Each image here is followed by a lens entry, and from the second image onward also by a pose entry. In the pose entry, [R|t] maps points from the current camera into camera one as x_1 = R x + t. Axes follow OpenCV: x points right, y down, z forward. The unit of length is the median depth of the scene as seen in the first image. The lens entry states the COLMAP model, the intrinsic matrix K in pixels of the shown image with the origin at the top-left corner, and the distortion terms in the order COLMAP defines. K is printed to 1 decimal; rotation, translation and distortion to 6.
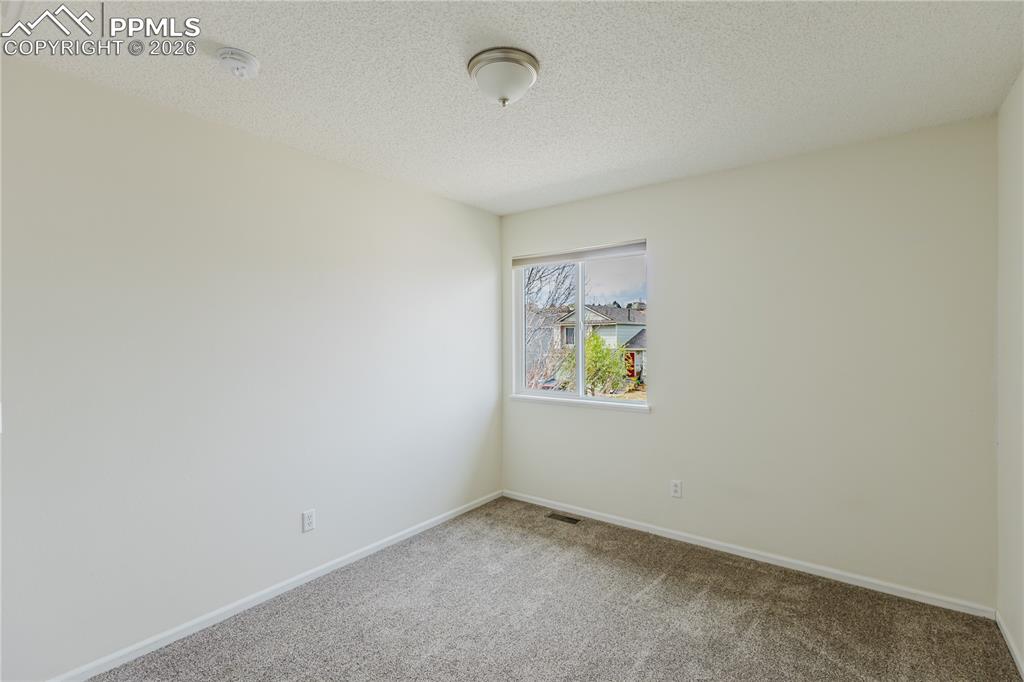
lens RADIAL K [[465.1, 0, 517.6], [0, 465.1, 327.2], [0, 0, 1]] dist [0.007353, -0.000921]
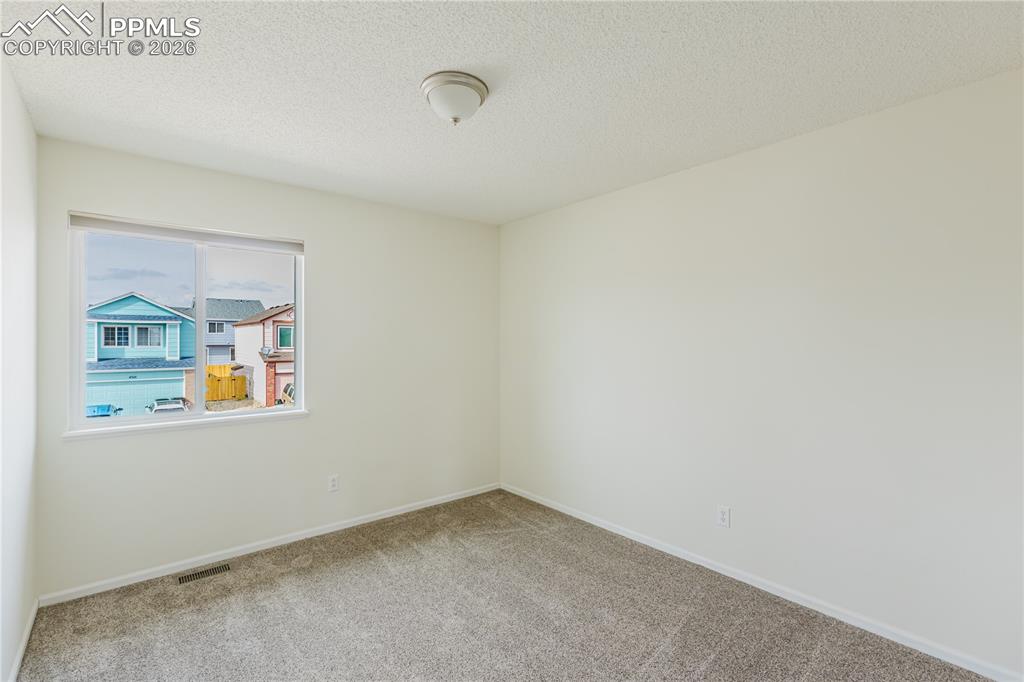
lens RADIAL K [[465.1, 0, 506.3], [0, 465.1, 345.1], [0, 0, 1]] dist [0.007353, -0.000921]
pose [[0.225808, -0.002668, 0.974168, -0.576715], [-0.037514, 0.999231, 0.011432, -0.001115], [-0.973449, -0.039127, 0.225534, 0.359589]]
